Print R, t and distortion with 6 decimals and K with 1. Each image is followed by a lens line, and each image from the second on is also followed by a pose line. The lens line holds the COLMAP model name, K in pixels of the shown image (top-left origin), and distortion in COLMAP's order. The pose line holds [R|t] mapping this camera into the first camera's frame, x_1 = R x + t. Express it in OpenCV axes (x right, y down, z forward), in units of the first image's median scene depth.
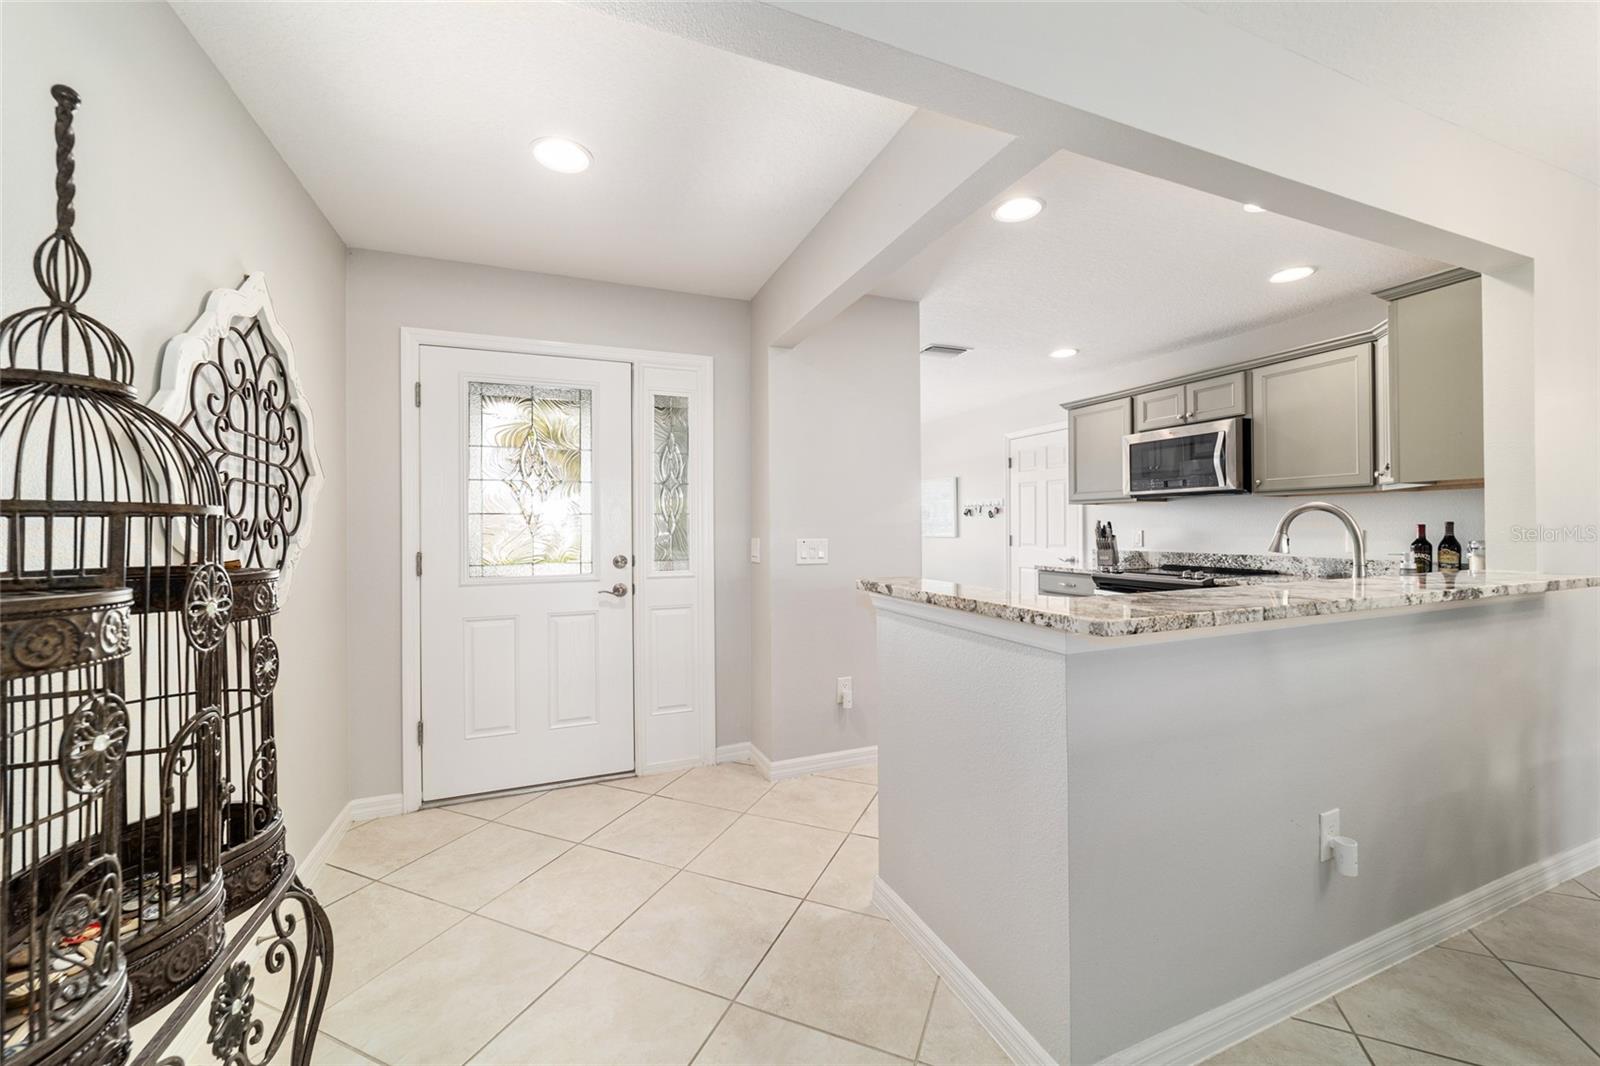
lens RADIAL K [[620.3, 0, 808.7], [0, 620.3, 523.1], [0, 0, 1]] dist [-0.004059, -0.000006]
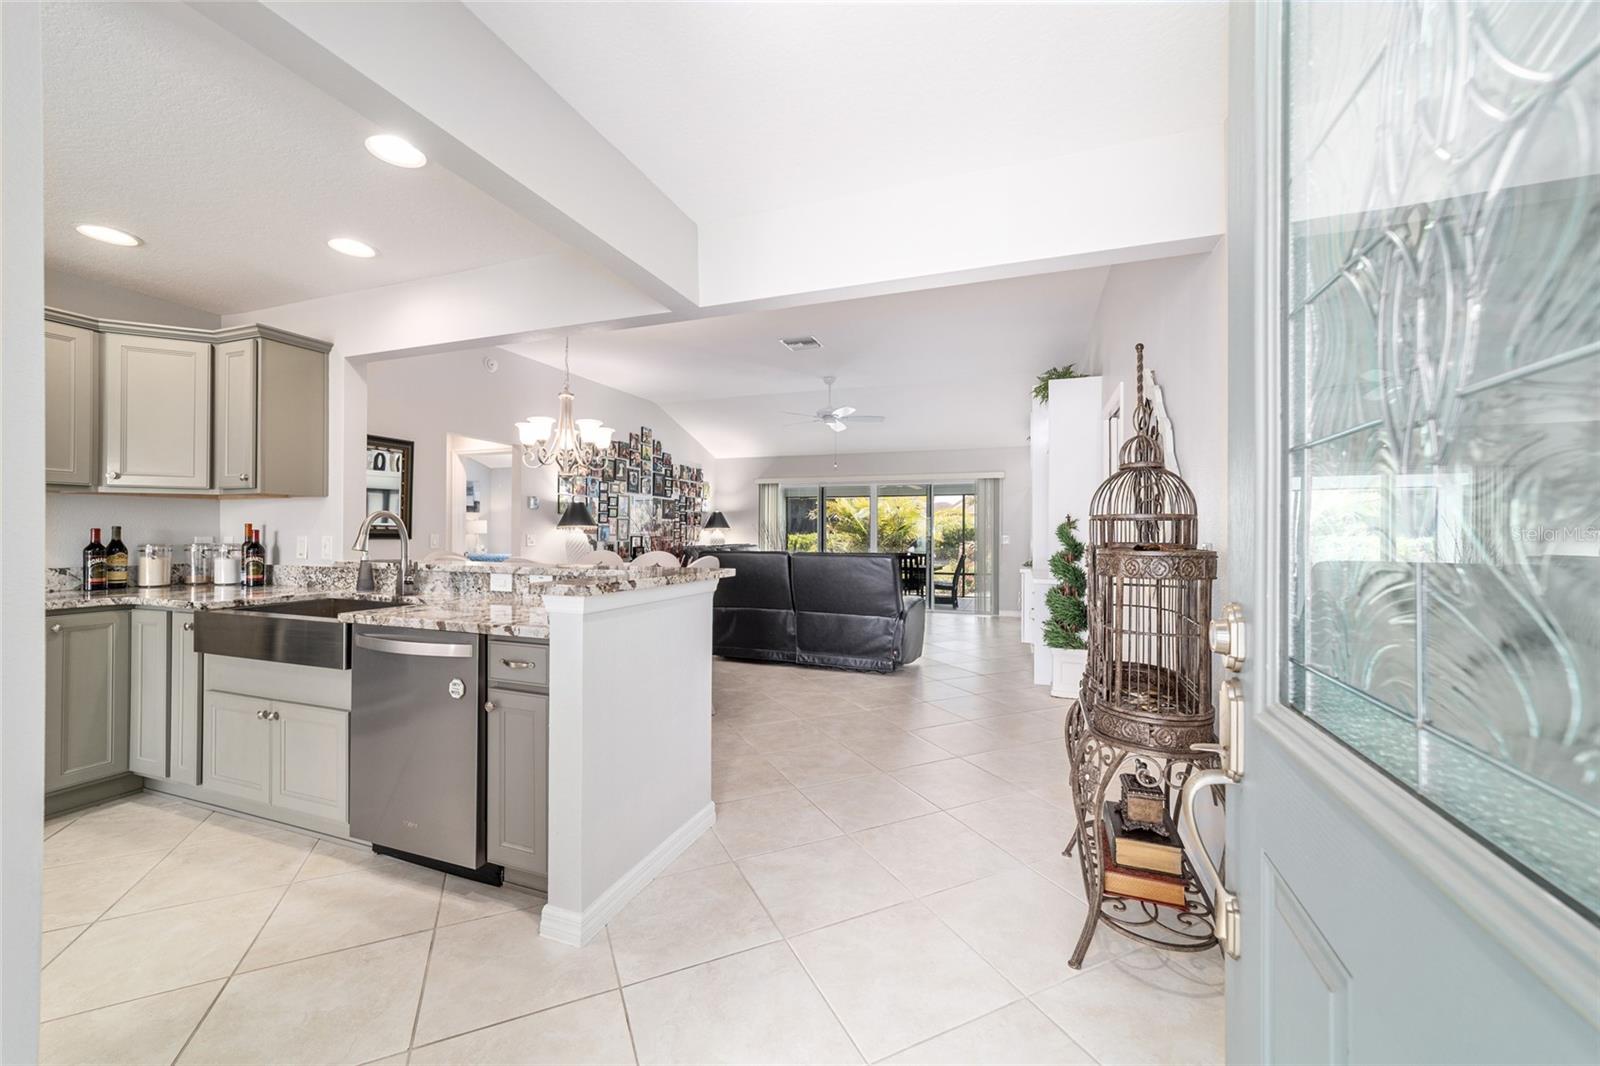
lens RADIAL K [[620.3, 0, 797.2], [0, 620.3, 539.4], [0, 0, 1]] dist [-0.004059, -0.000006]
pose [[-0.746948, 0.003898, 0.664871, -0.497740], [-0.004006, 0.999938, -0.010363, 0.026346], [-0.664870, -0.010404, -0.746886, 1.020282]]
